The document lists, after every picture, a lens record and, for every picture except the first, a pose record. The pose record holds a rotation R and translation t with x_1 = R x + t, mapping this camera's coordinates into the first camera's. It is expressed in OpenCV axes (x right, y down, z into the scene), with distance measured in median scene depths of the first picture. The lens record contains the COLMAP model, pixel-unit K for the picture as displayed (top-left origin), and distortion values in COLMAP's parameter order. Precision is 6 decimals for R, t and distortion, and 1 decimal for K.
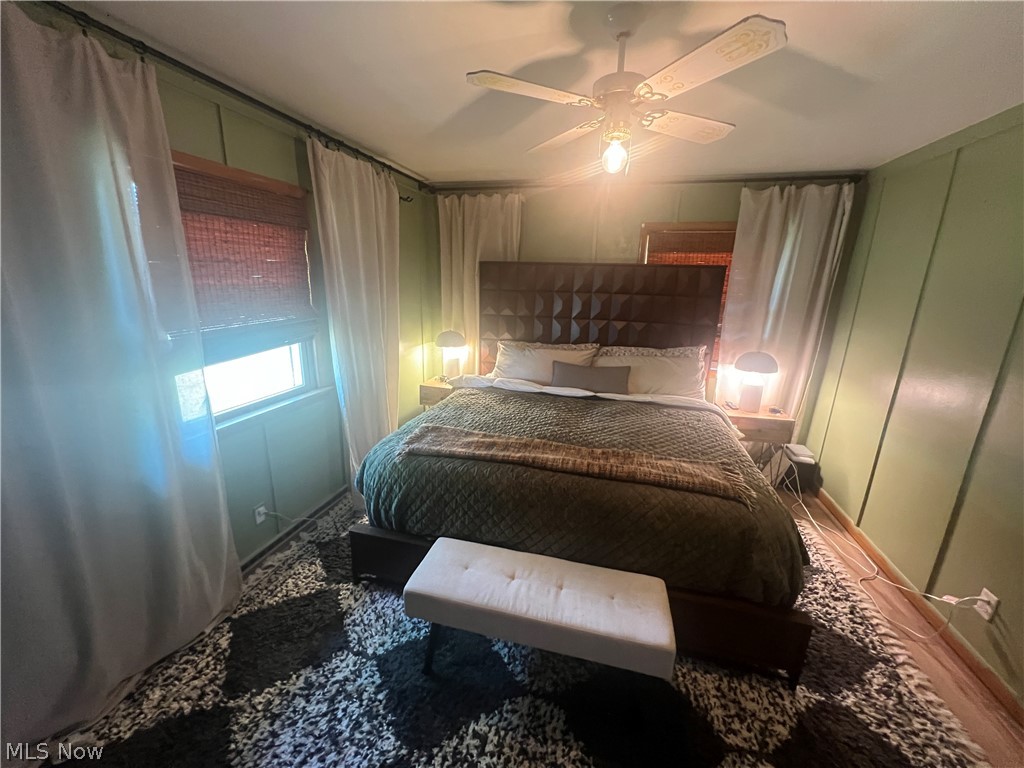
lens RADIAL K [[407.9, 0, 510.5], [0, 407.9, 386.9], [0, 0, 1]] dist [0.000164, 0.000018]
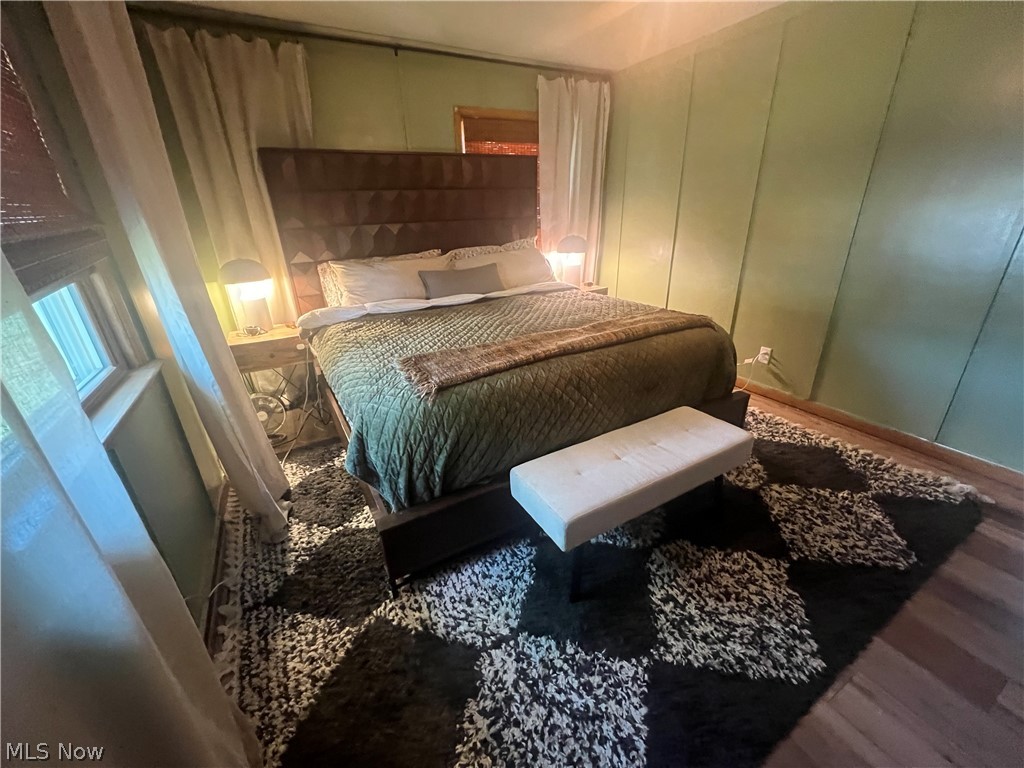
lens RADIAL K [[407.9, 0, 510.7], [0, 407.9, 384.0], [0, 0, 1]] dist [0.000164, 0.000018]
pose [[0.717365, -0.321652, 0.618003, -0.685827], [0.230617, 0.946669, 0.225017, 0.023146], [-0.657422, -0.018897, 0.753286, 0.421194]]
